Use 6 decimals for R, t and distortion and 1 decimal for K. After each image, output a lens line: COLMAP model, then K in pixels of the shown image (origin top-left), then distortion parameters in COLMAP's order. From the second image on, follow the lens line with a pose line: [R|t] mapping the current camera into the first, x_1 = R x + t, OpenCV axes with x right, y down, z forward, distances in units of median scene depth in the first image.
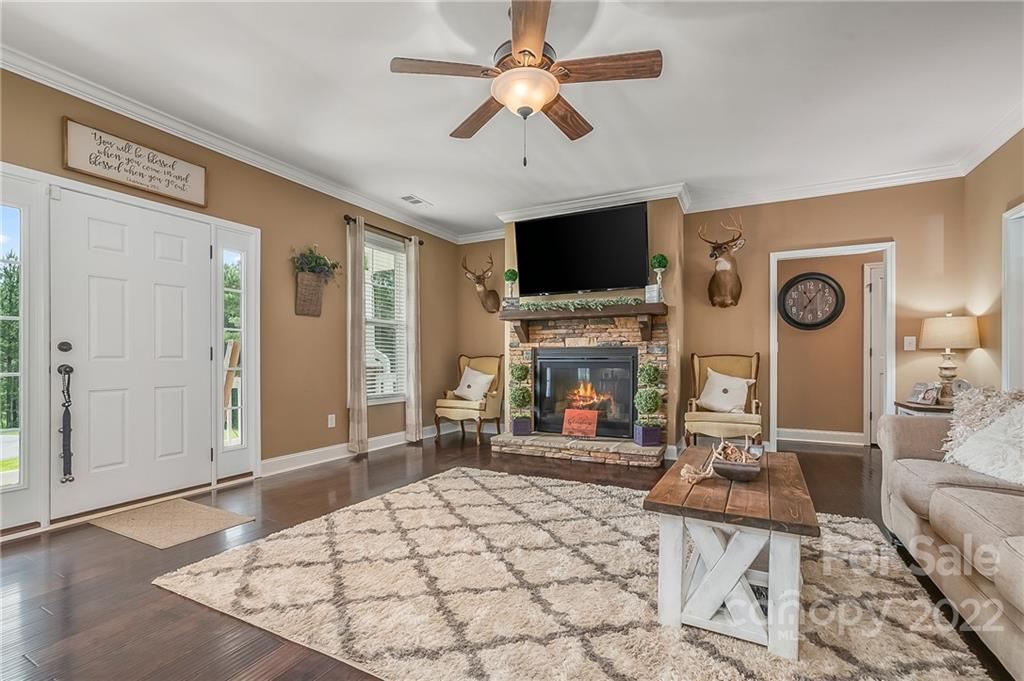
lens RADIAL K [[459.5, 0, 511.5], [0, 459.5, 360.5], [0, 0, 1]] dist [-0.017173, 0.000004]
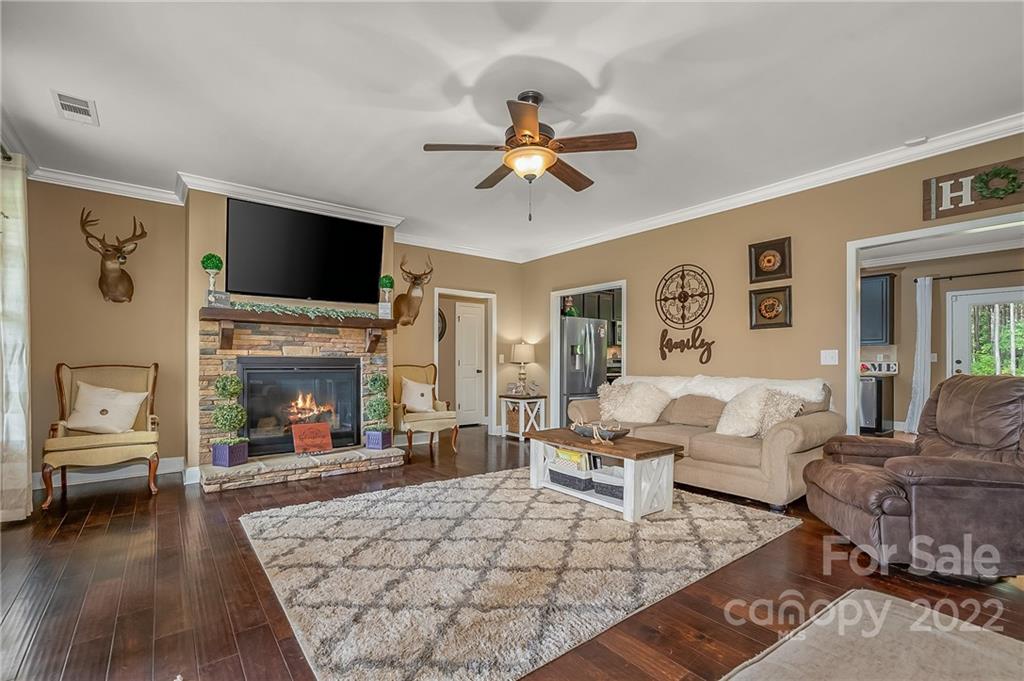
lens RADIAL K [[455.9, 0, 510.2], [0, 455.9, 369.1], [0, 0, 1]] dist [-0.005907, -0.000702]
pose [[0.425724, -0.009156, 0.904807, -0.539170], [-0.004454, 0.999915, 0.012215, -0.018319], [-0.904842, -0.009231, 0.425647, 0.247689]]
